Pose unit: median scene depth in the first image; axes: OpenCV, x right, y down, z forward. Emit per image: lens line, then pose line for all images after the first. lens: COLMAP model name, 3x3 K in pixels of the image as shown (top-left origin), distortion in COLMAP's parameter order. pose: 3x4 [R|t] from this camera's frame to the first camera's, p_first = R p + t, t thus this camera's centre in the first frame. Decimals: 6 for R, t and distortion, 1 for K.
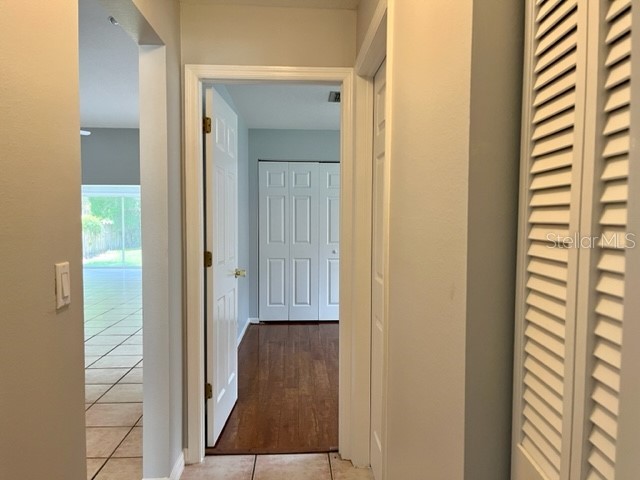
lens RADIAL K [[479.3, 0, 320.0], [0, 479.3, 241.2], [0, 0, 1]] dist [0.062325, -0.086175]
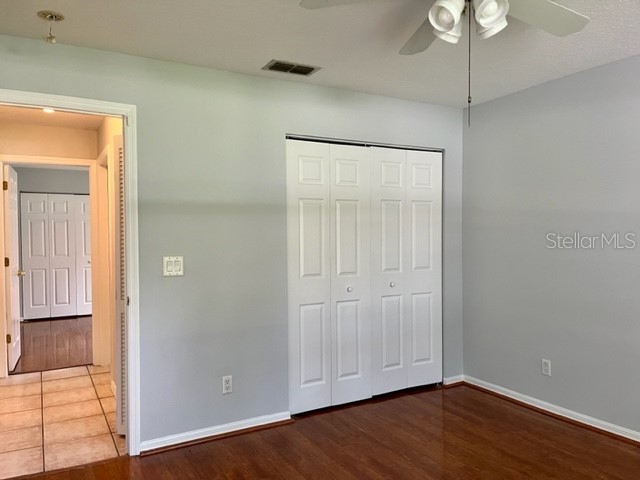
lens RADIAL K [[479.3, 0, 342.9], [0, 479.3, 246.3], [0, 0, 1]] dist [0.062325, -0.086175]
pose [[0.873040, -0.024155, 0.487050, -0.010831], [0.035243, 0.999286, -0.013613, 0.024346], [-0.486374, 0.029050, 0.873268, -0.570143]]
